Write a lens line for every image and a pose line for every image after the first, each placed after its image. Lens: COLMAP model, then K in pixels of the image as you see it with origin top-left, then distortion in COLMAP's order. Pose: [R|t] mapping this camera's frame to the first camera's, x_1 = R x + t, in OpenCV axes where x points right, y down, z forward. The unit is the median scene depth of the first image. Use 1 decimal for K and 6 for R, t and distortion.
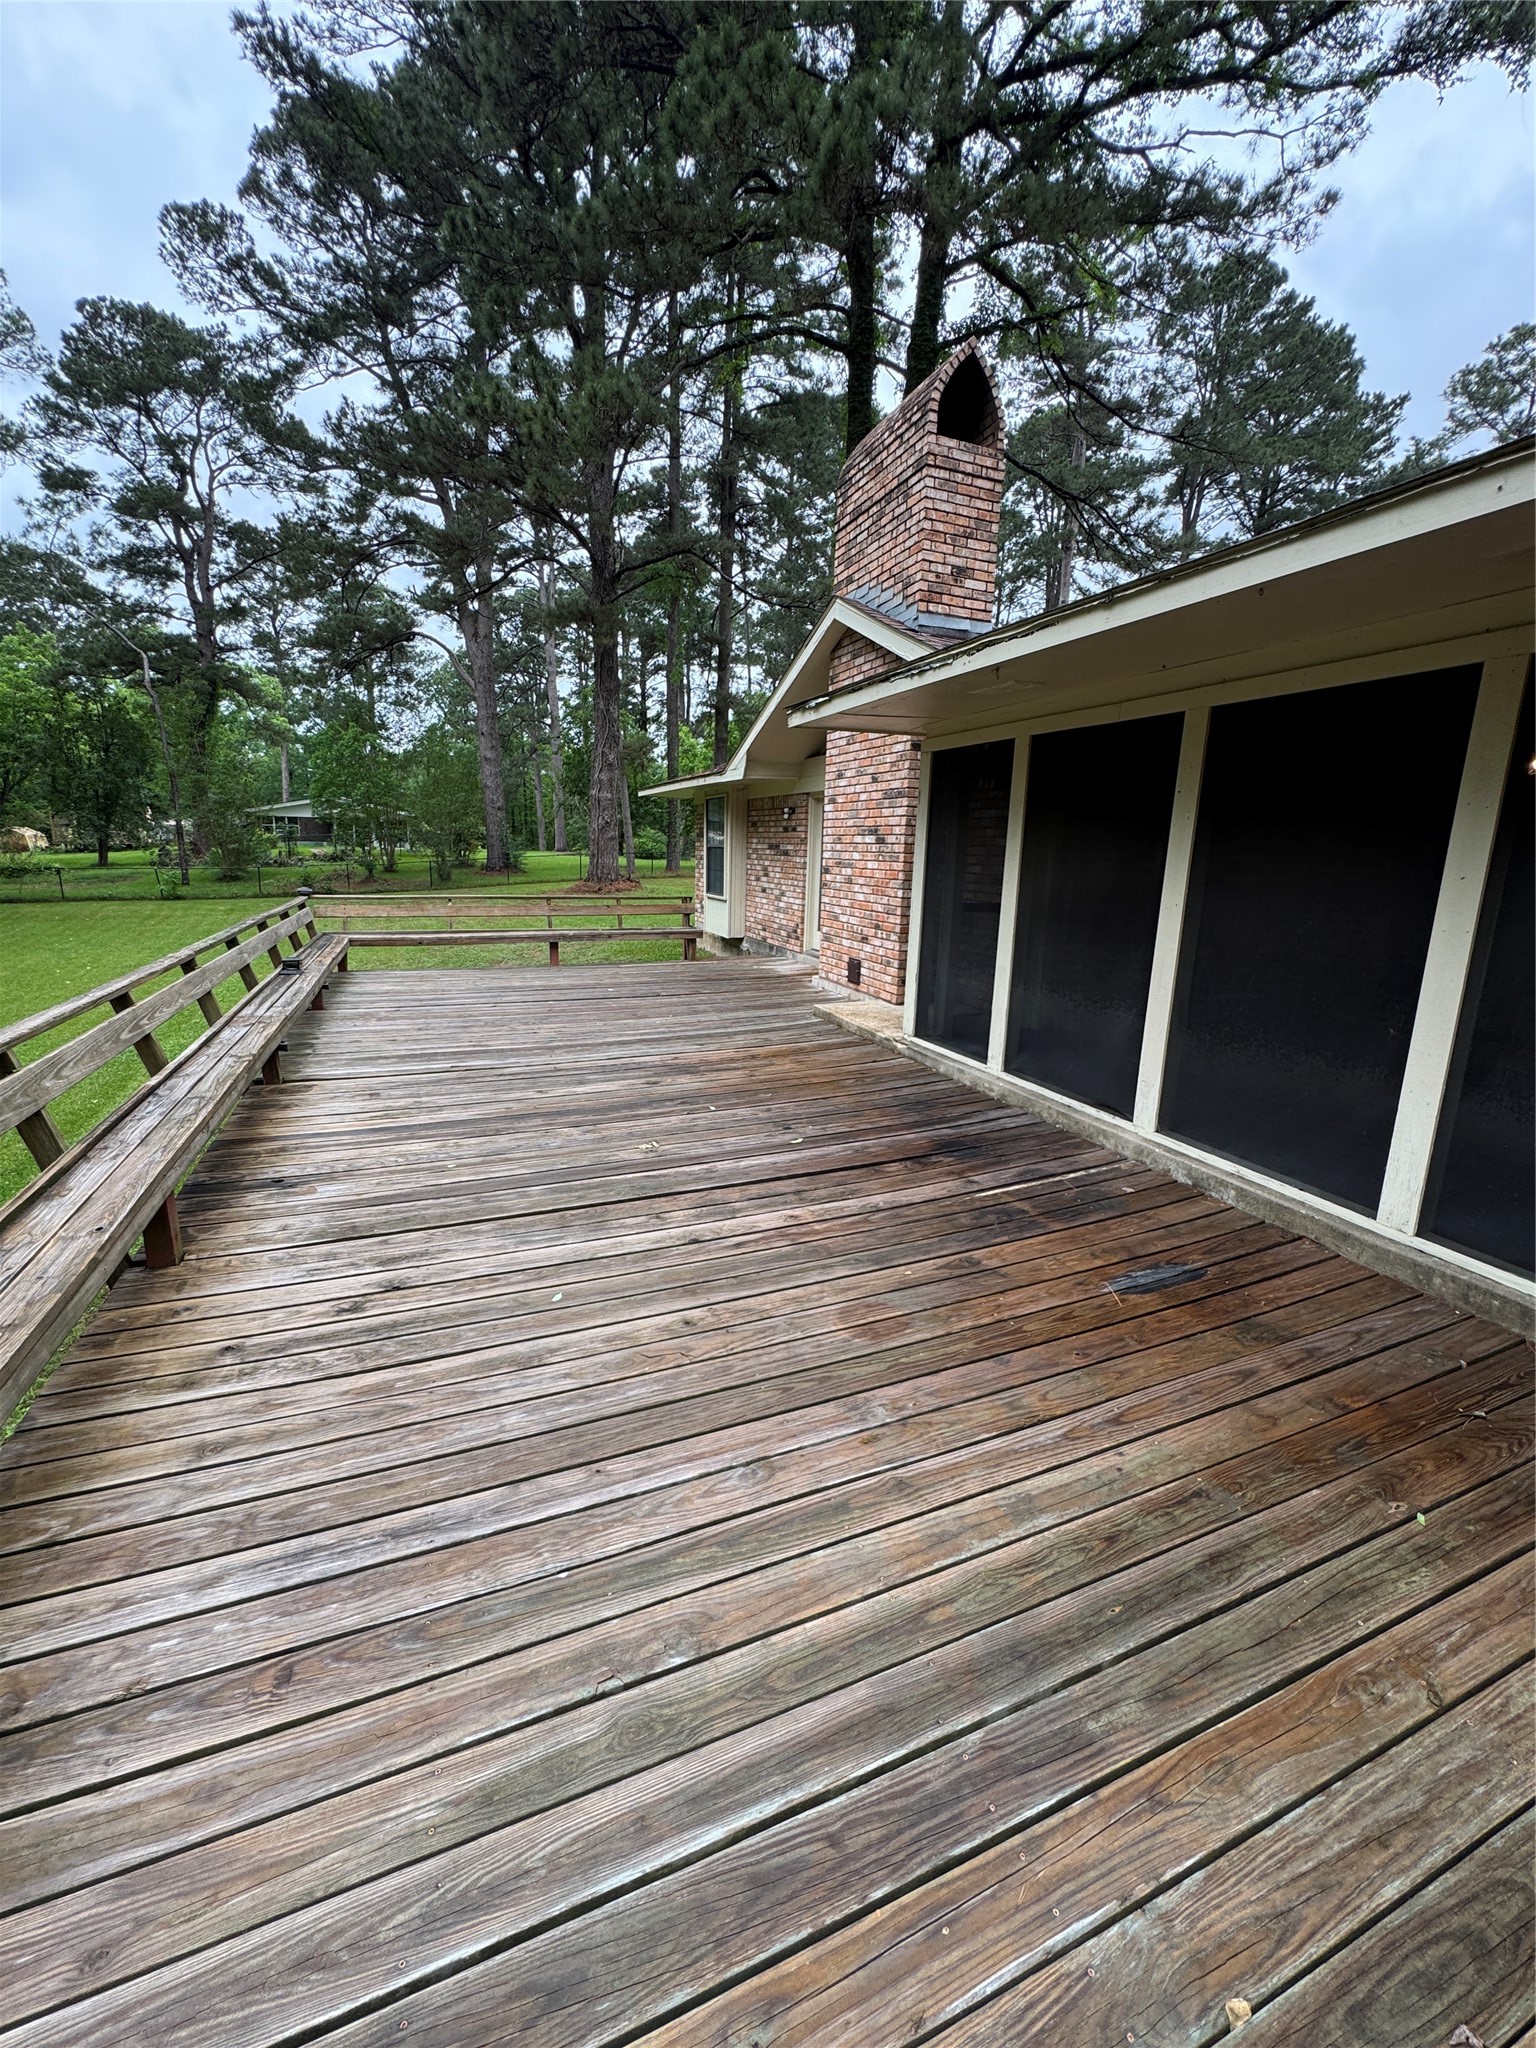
lens RADIAL K [[817.6, 0, 772.1], [0, 817.6, 1022.2], [0, 0, 1]] dist [-0.014261, 0.003541]
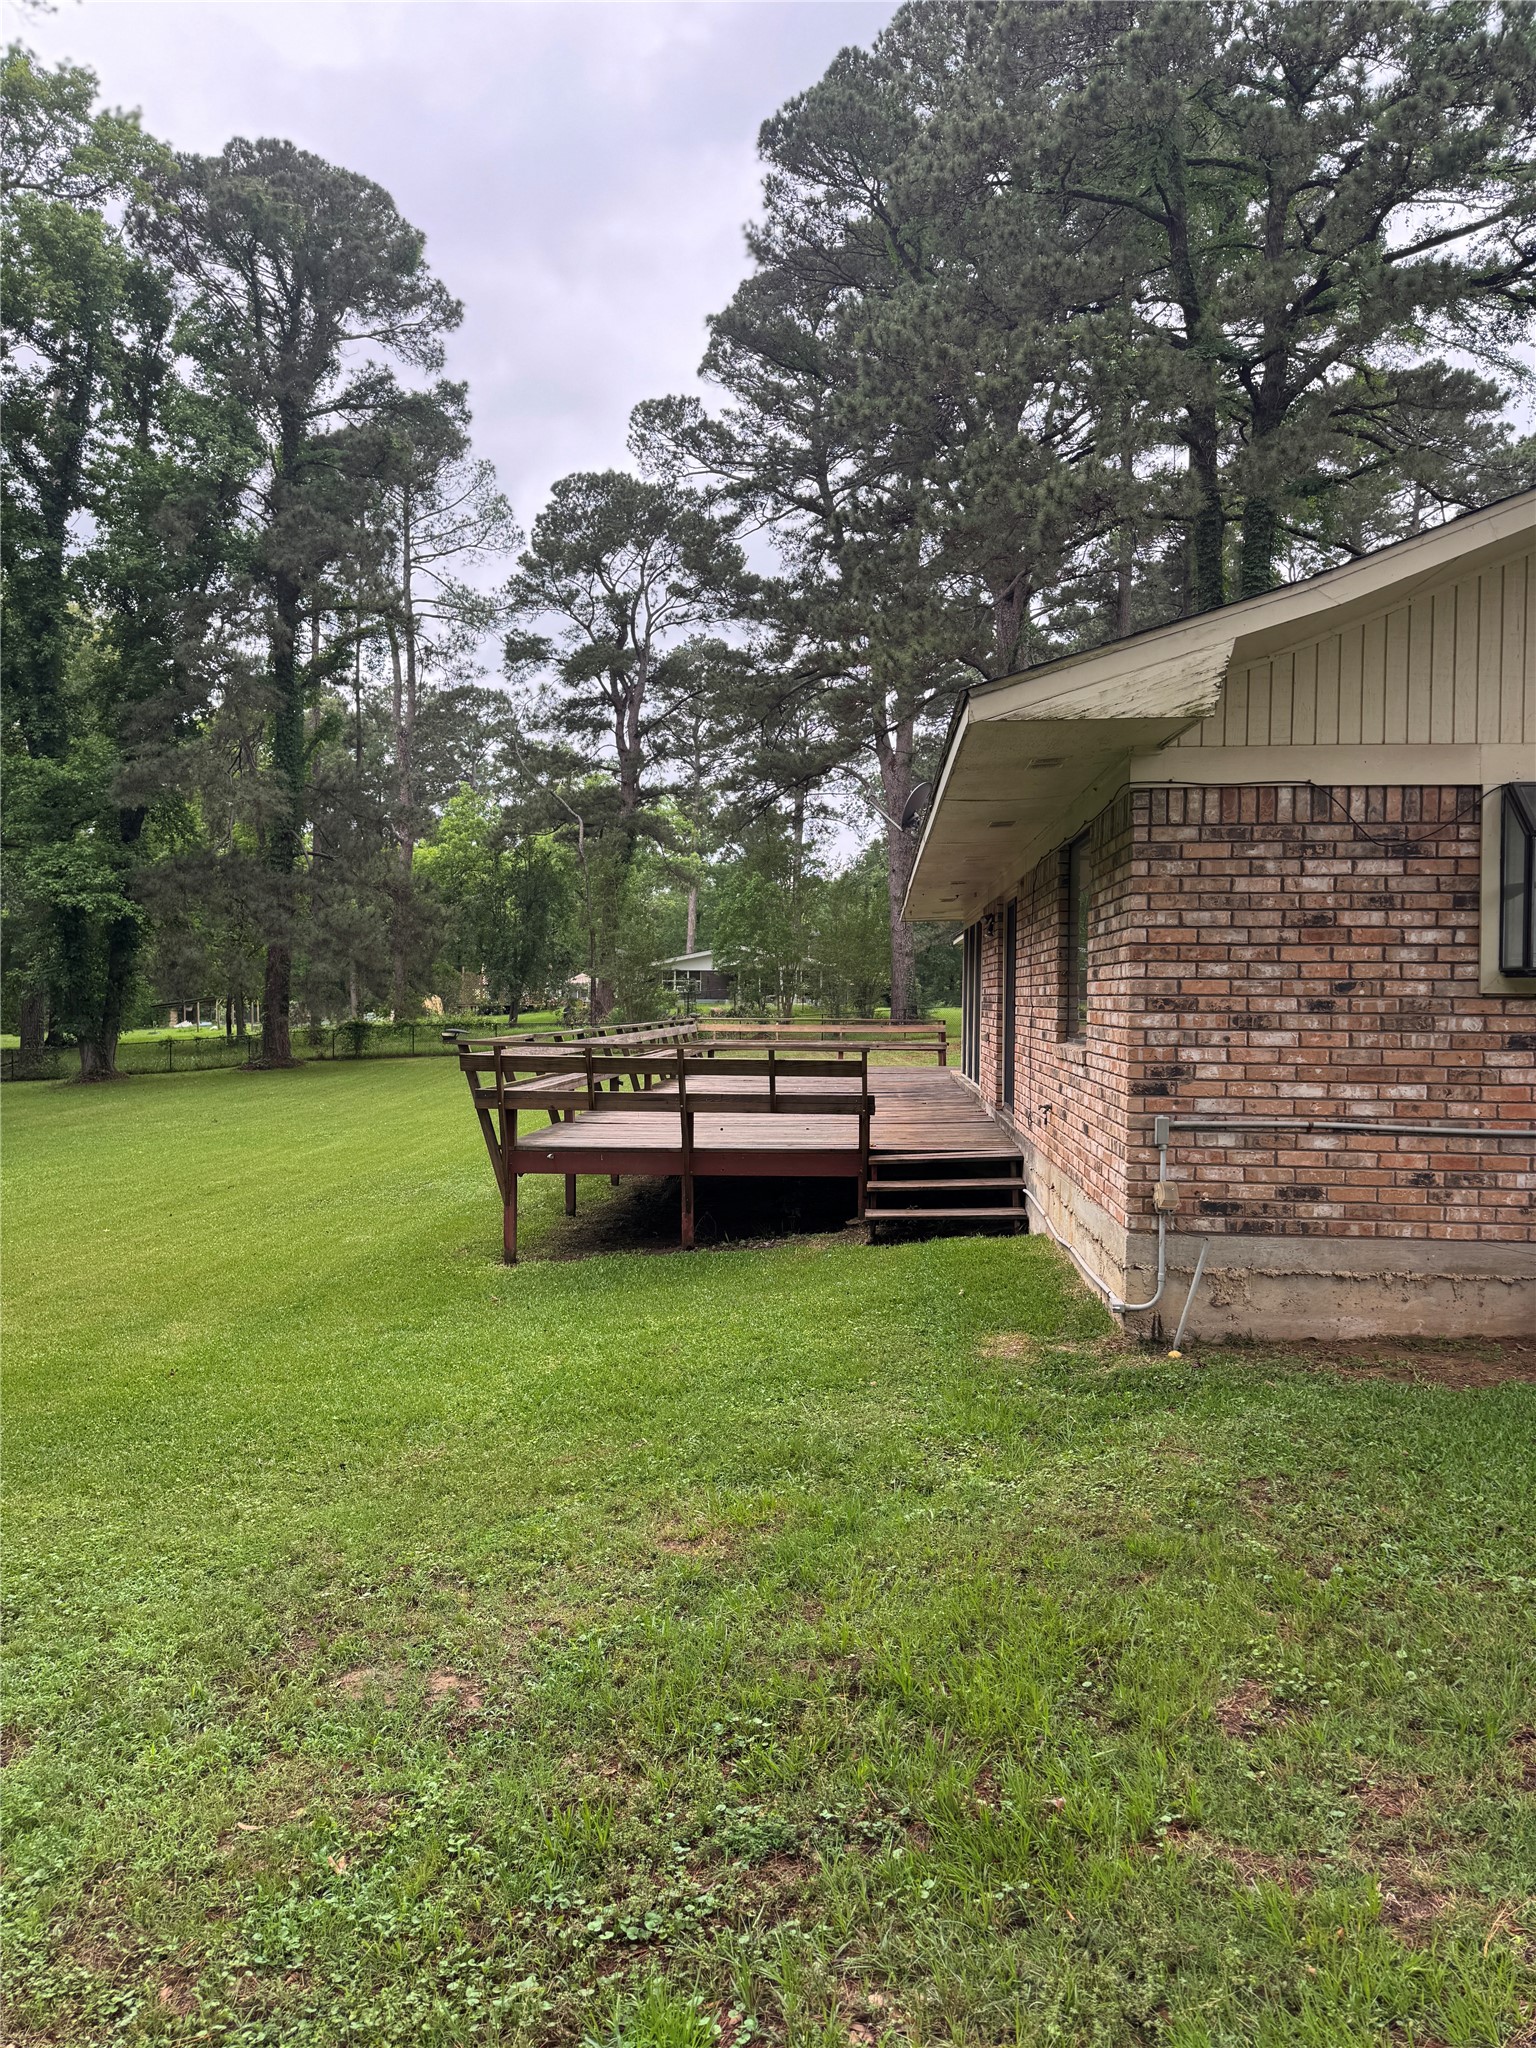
lens RADIAL K [[1429.4, 0, 761.4], [0, 1429.4, 1045.0], [0, 0, 1]] dist [0.212503, -0.434487]
pose [[0.889732, -0.005902, -0.456445, 0.210763], [-0.078857, 0.982896, -0.166422, 0.091720], [0.449620, 0.184065, 0.874049, -0.358307]]
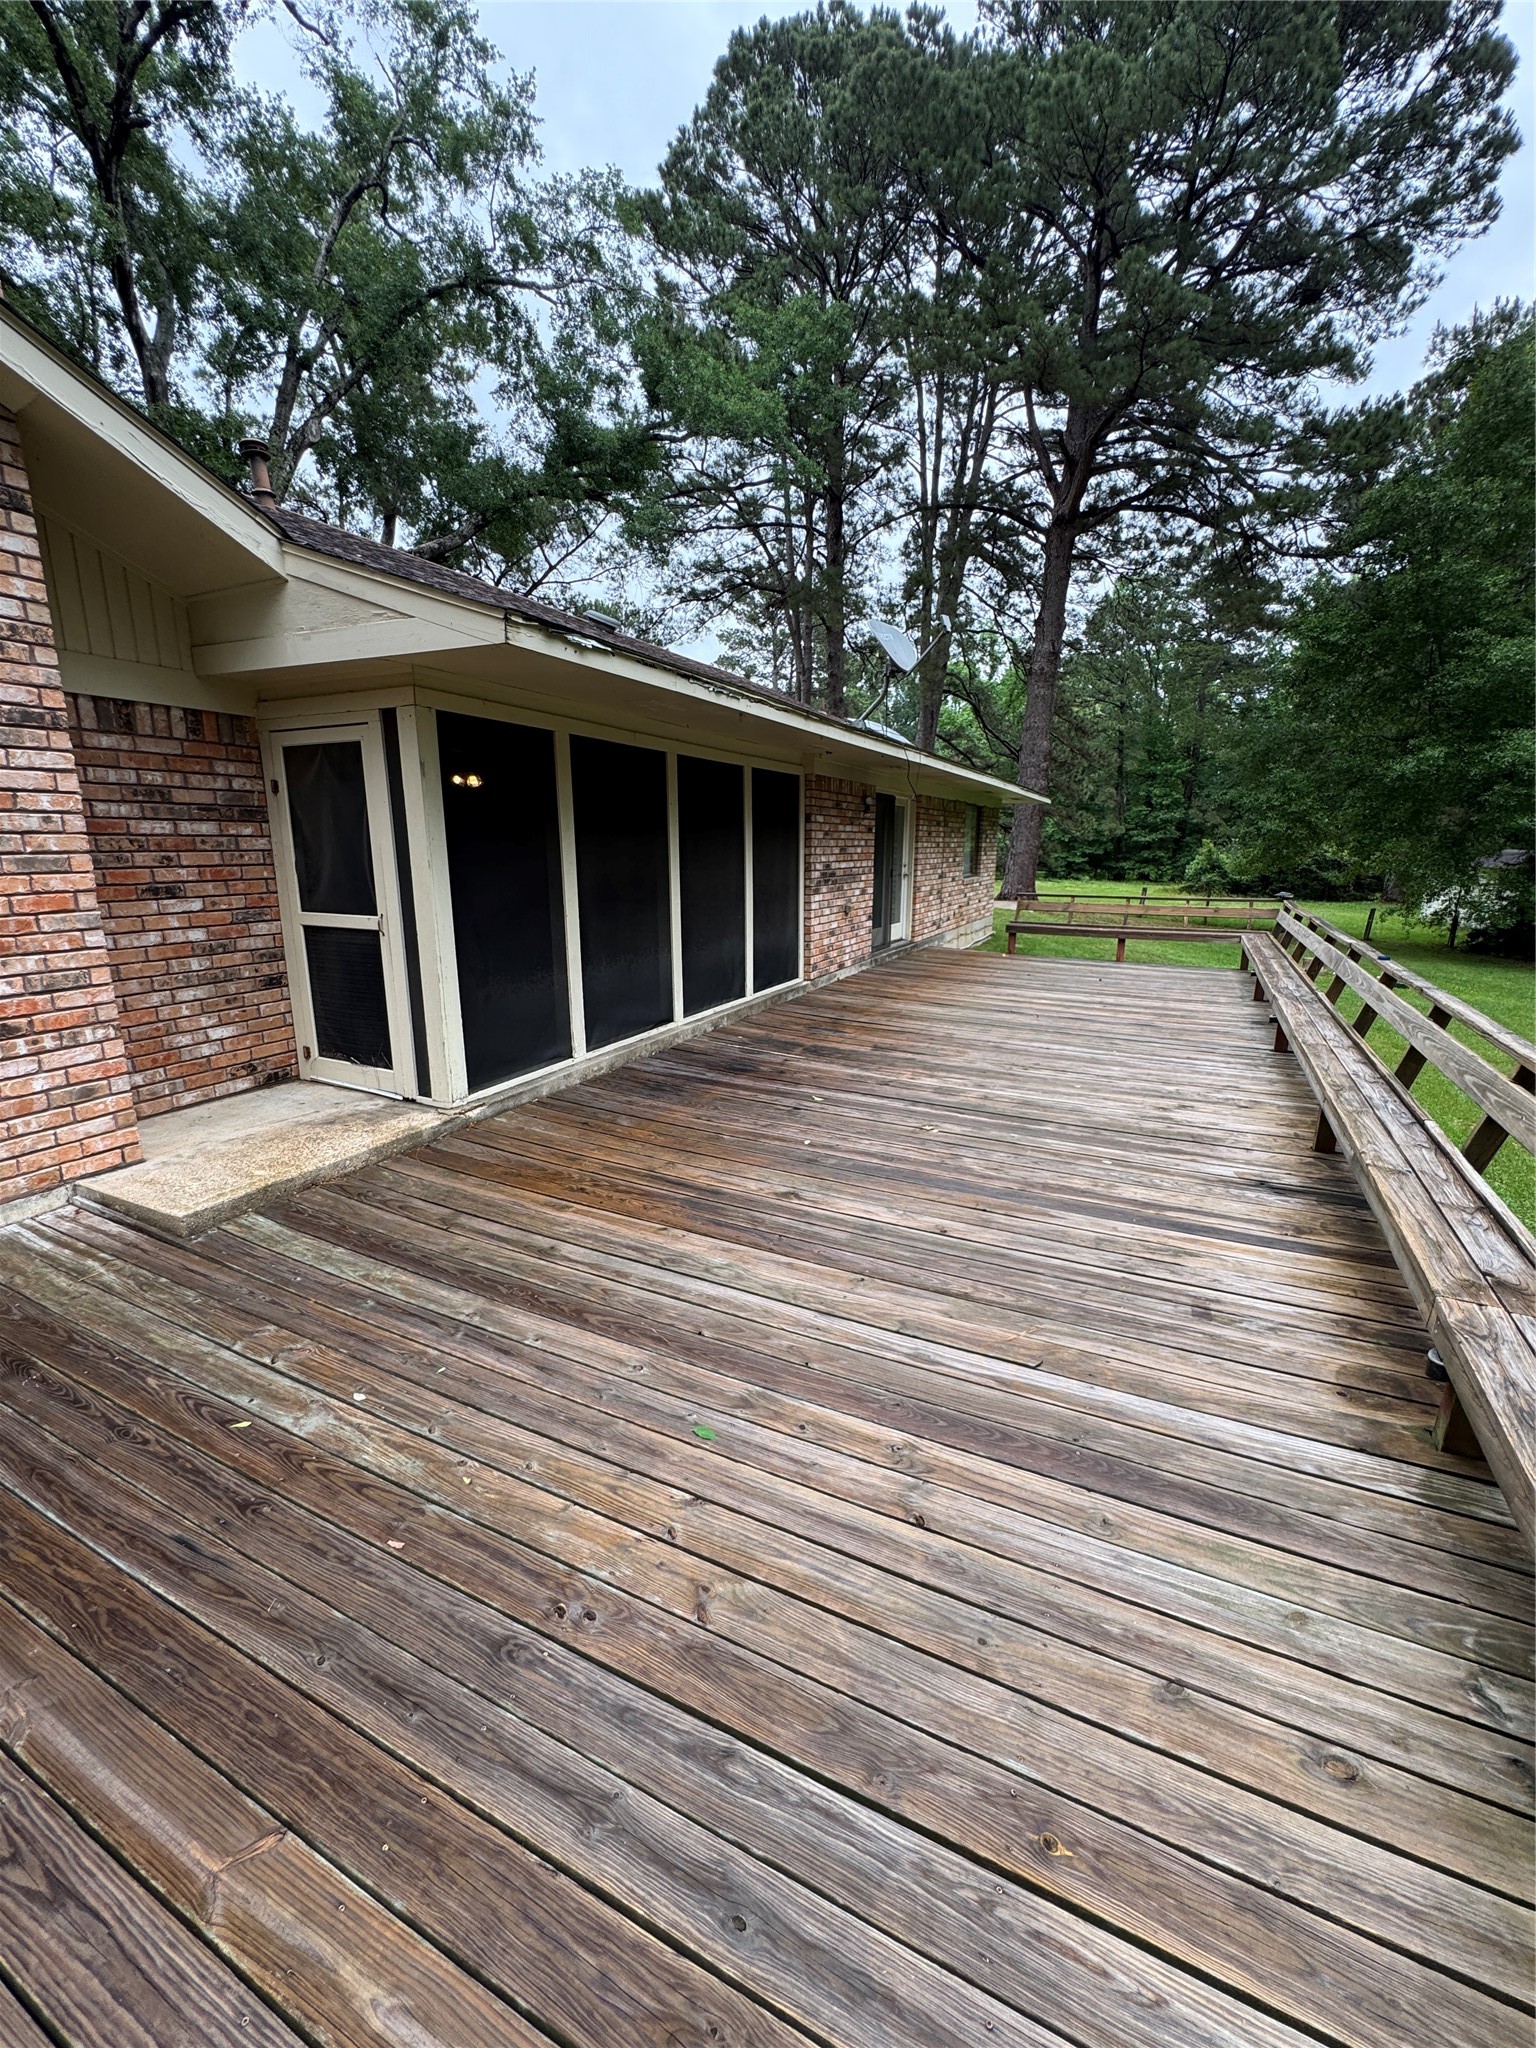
lens RADIAL K [[817.6, 0, 772.1], [0, 817.6, 1022.2], [0, 0, 1]] dist [-0.014261, 0.003541]
pose [[-0.655815, -0.188016, 0.731133, -0.675456], [0.138109, 0.922264, 0.361048, -0.342663], [-0.742181, 0.337757, -0.578868, 1.498228]]
